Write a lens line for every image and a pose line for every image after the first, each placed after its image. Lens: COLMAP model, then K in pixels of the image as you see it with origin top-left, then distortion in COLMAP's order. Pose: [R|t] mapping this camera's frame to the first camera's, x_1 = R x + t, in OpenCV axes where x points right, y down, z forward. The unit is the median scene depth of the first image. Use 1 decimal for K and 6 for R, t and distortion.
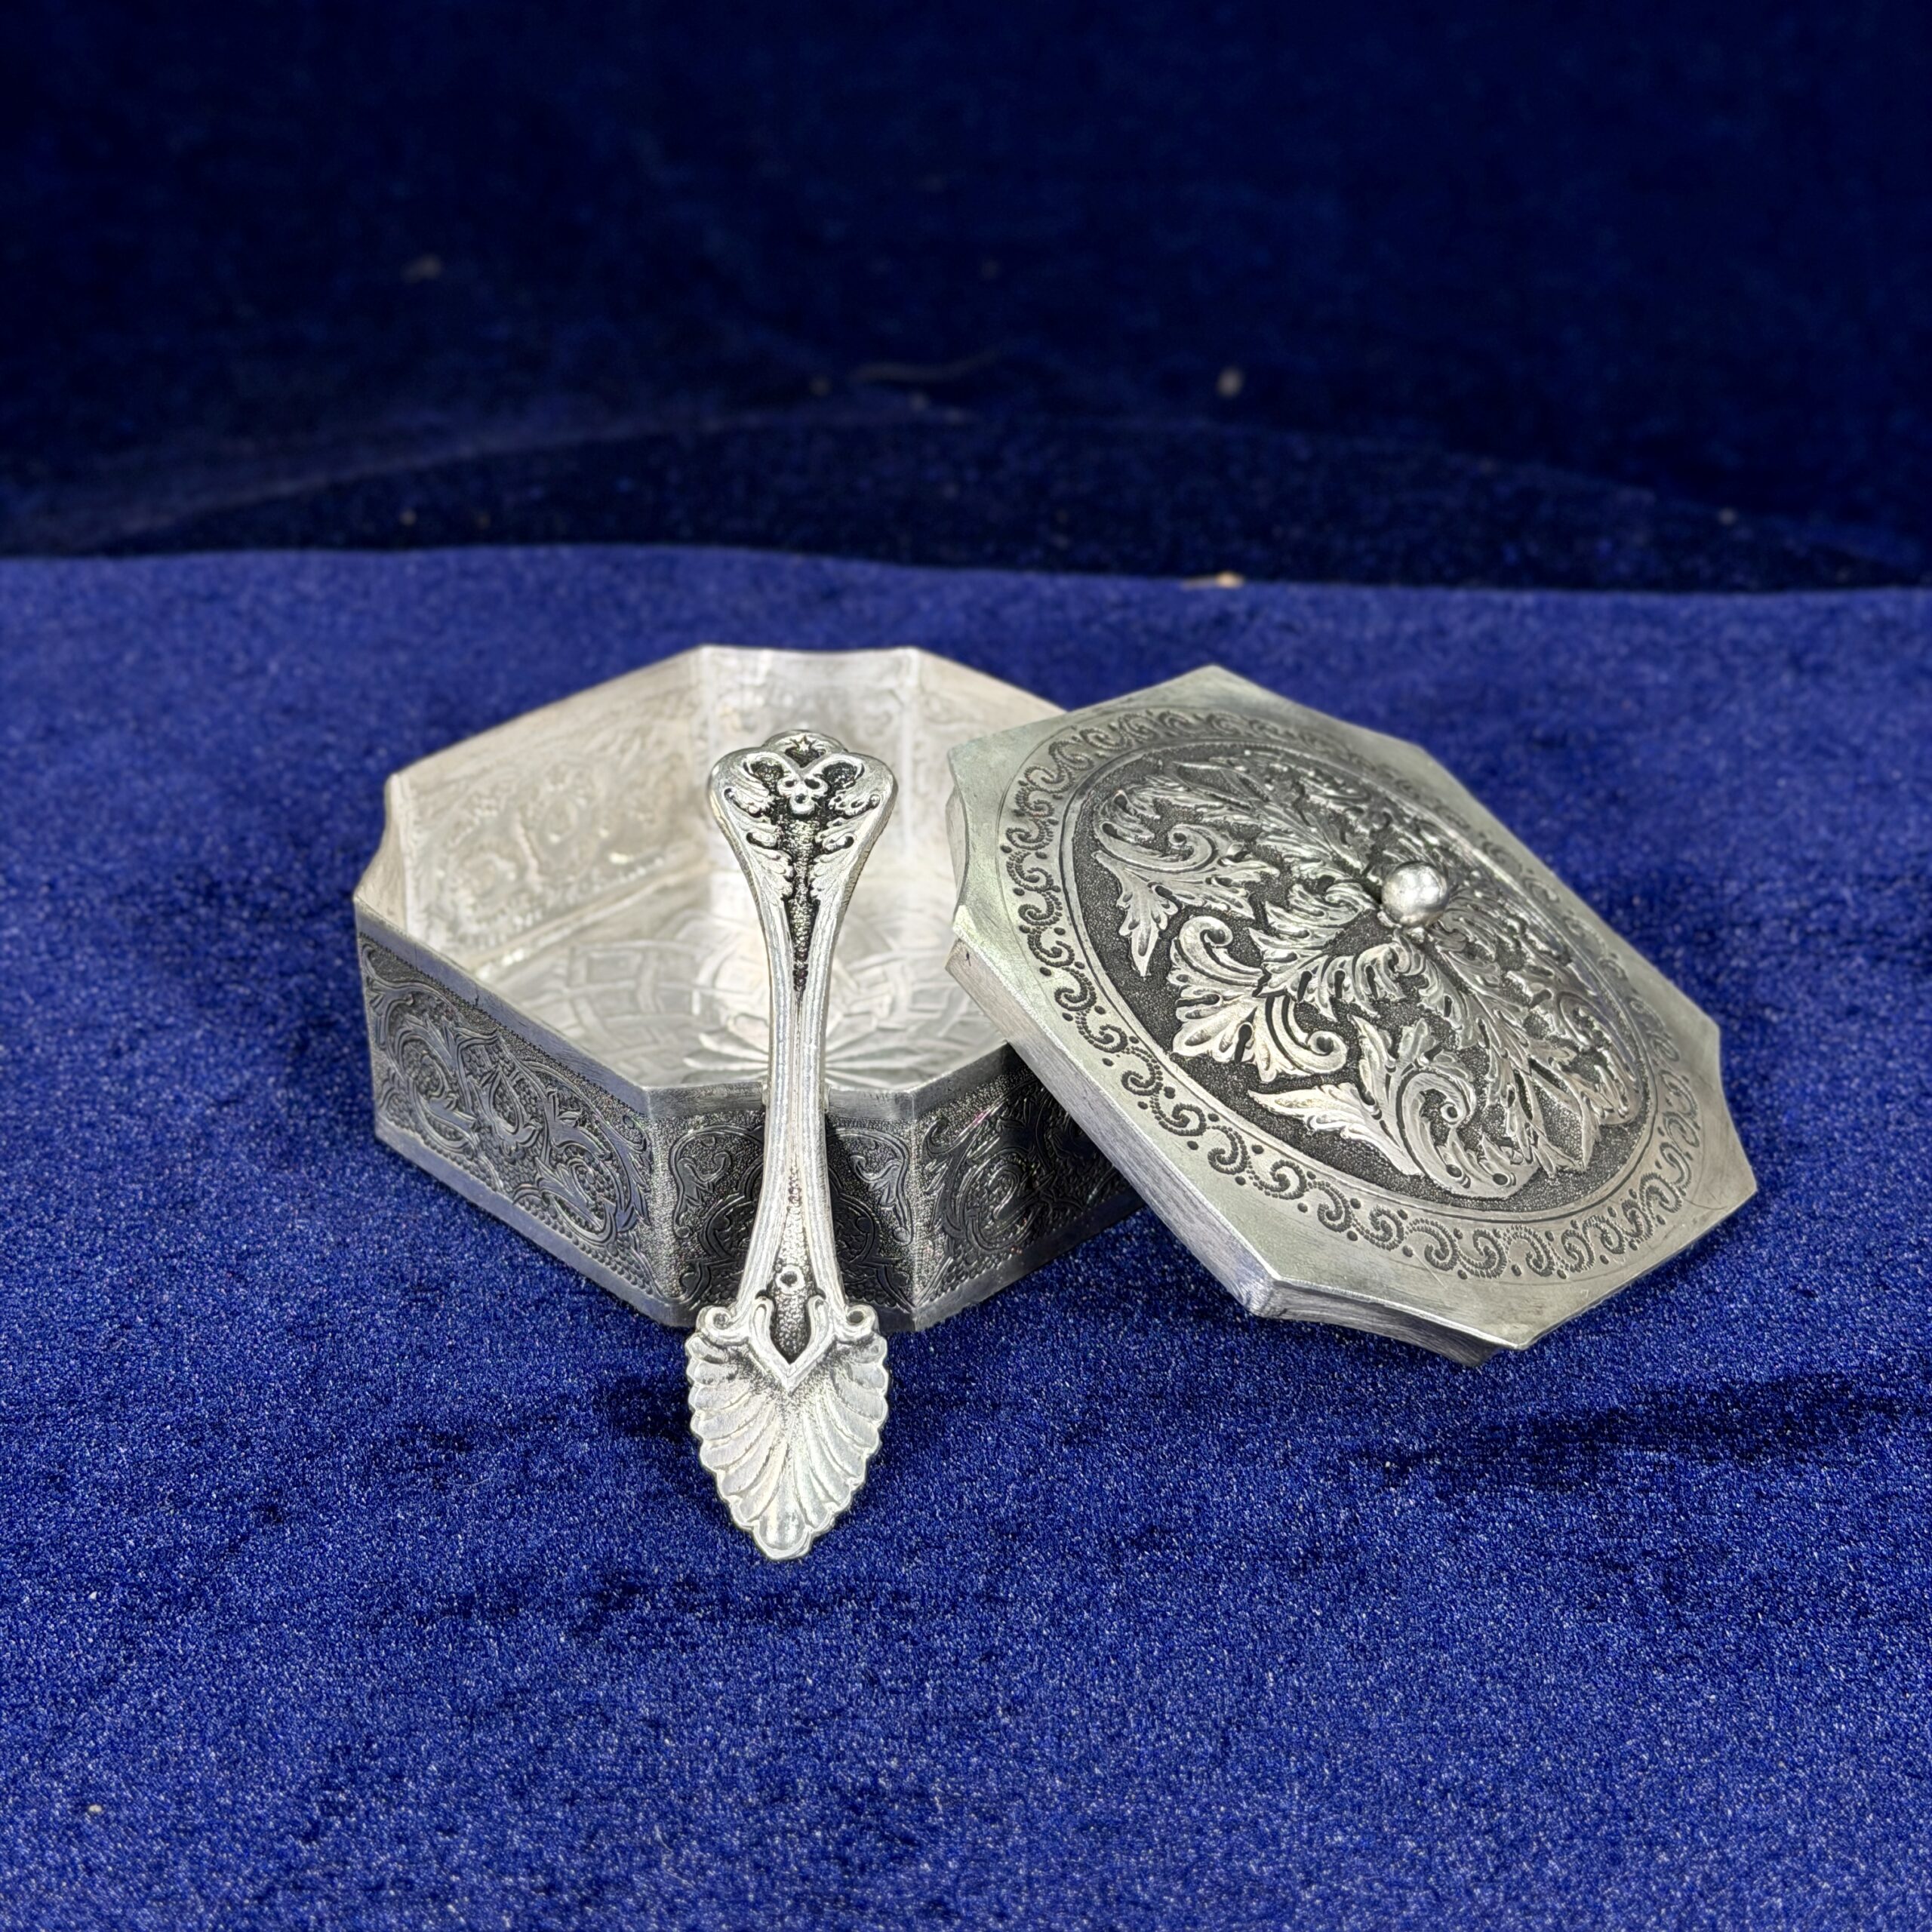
lens RADIAL K [[3518.8, 0, 966.0], [0, 3518.8, 966.0], [0, 0, 1]] dist [0.141230, -0.038359]
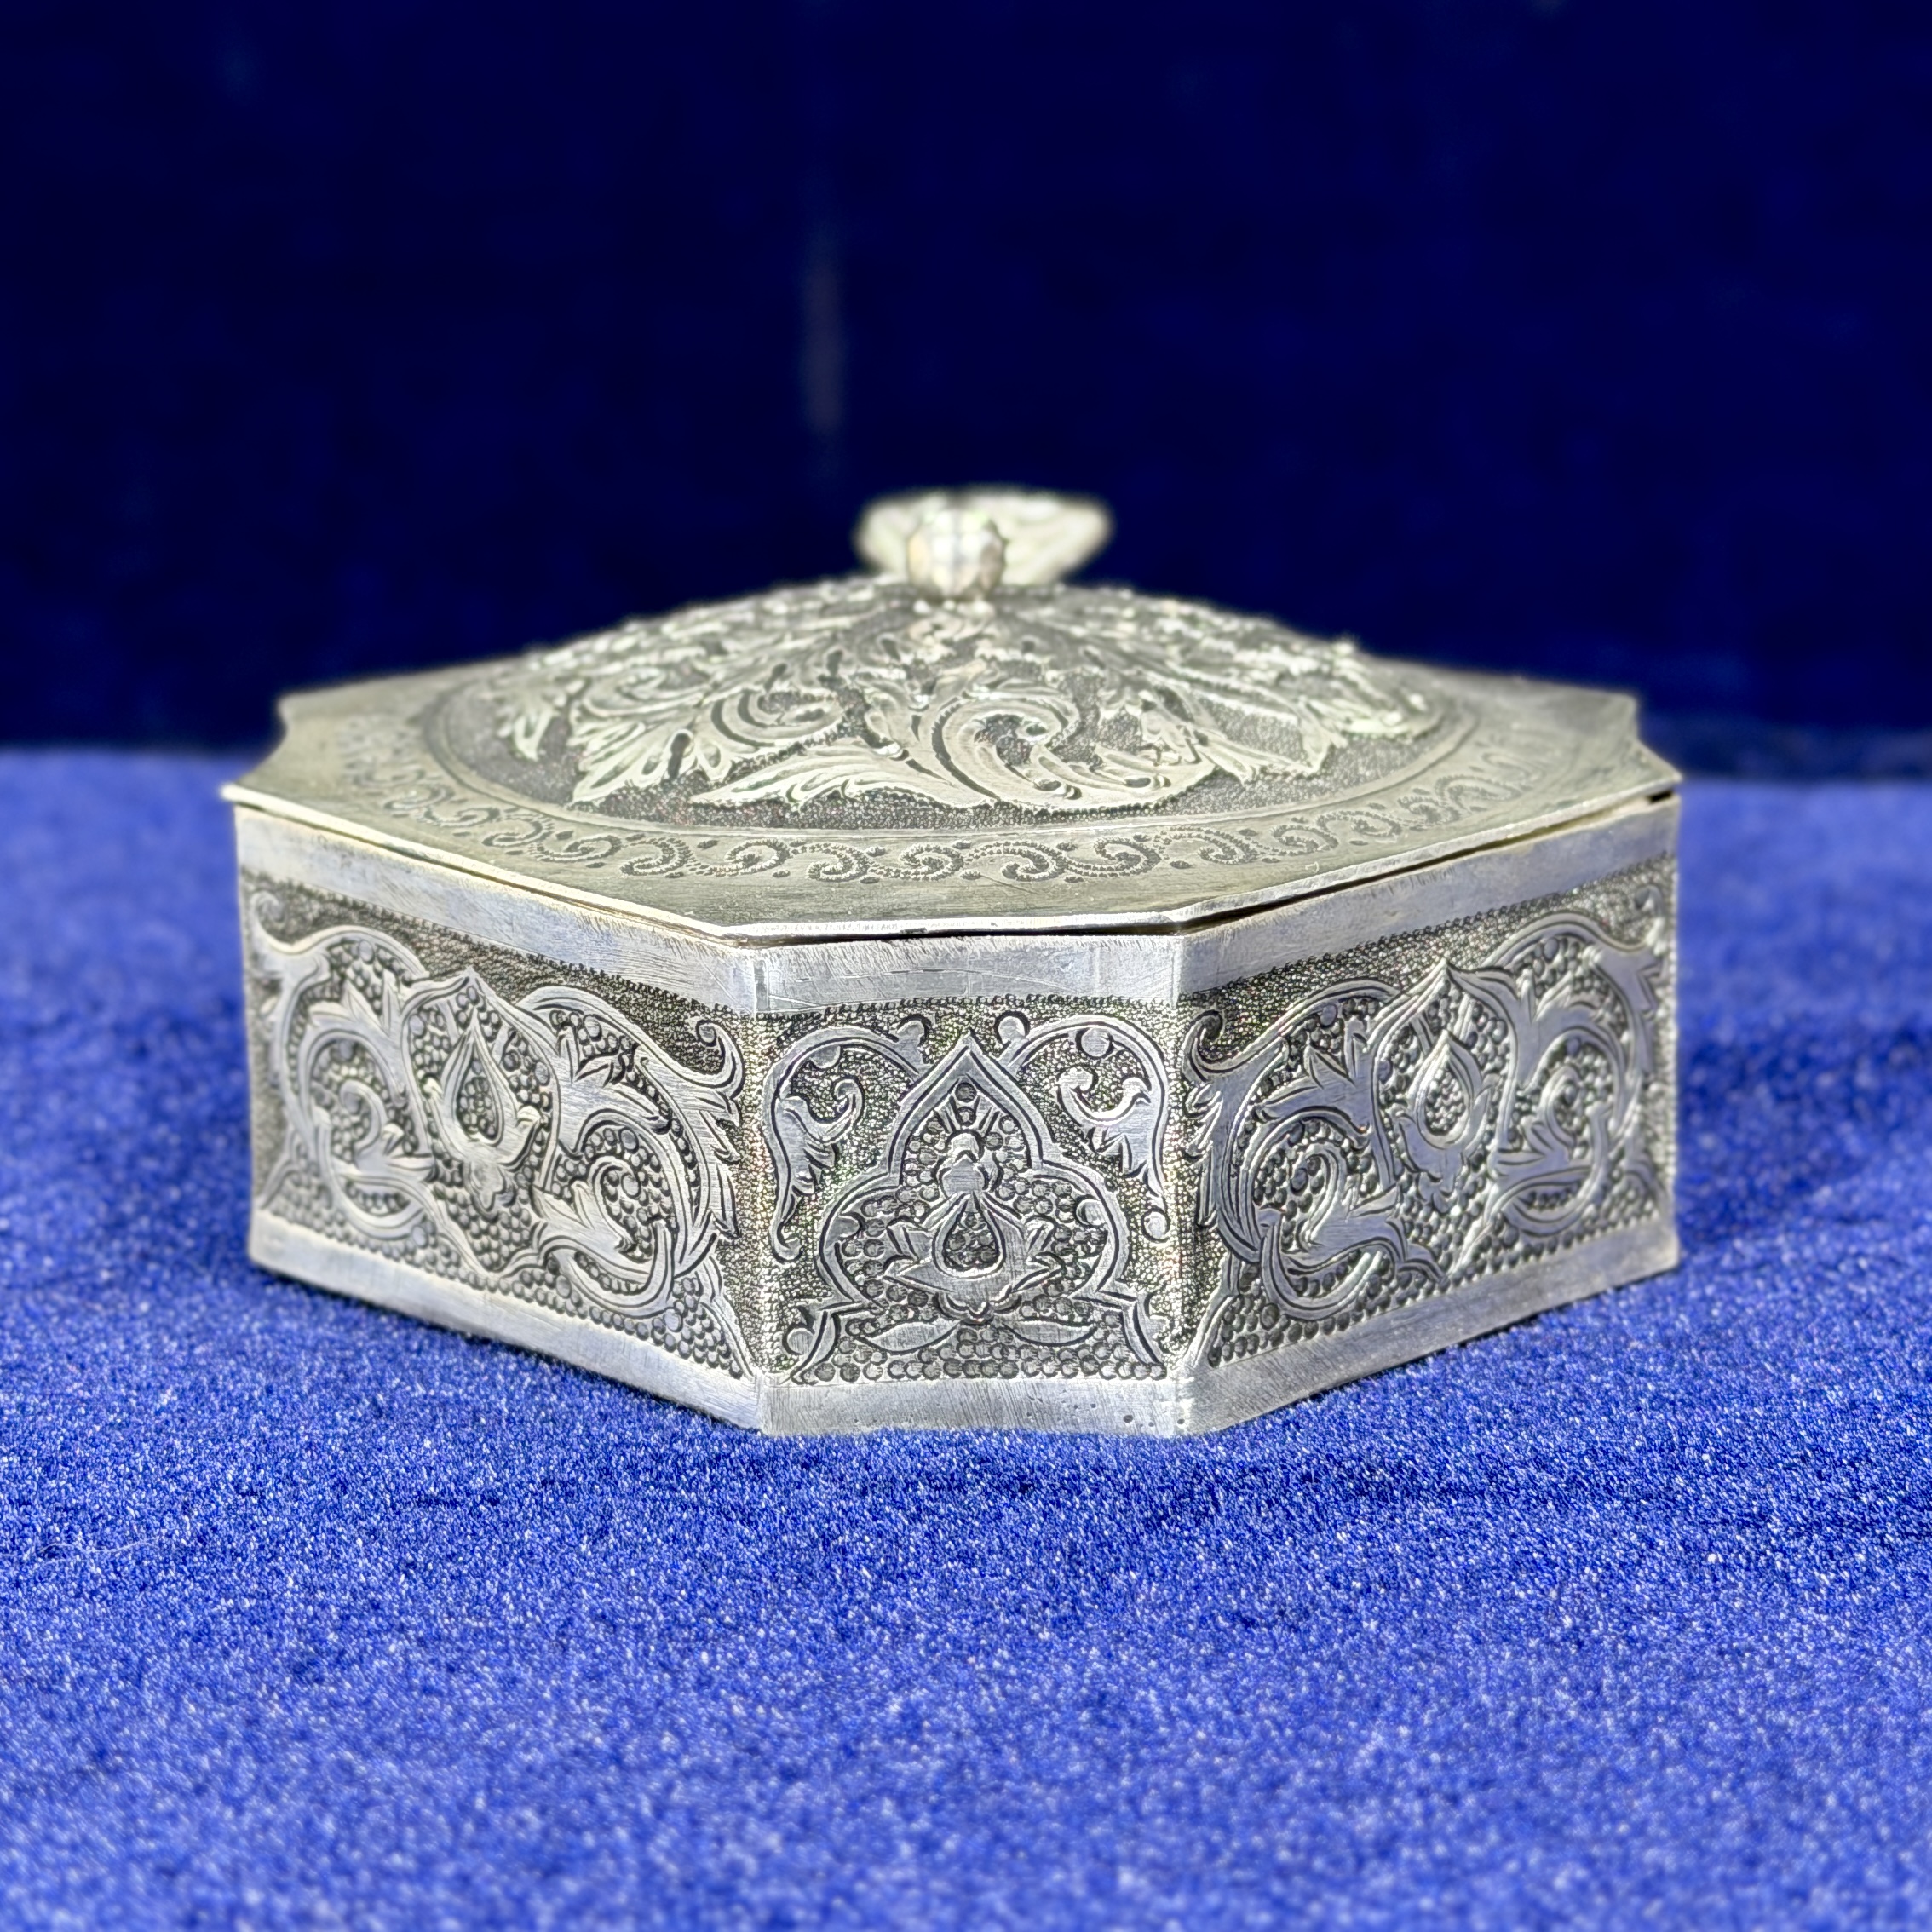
lens RADIAL K [[4813.5, 0, 966.0], [0, 4813.5, 966.0], [0, 0, 1]] dist [0.029857, -0.017164]
pose [[0.907750, -0.403363, -0.115275, 0.207201], [0.310383, 0.830623, -0.462308, 0.462735], [0.282228, 0.383881, 0.879194, 0.269106]]
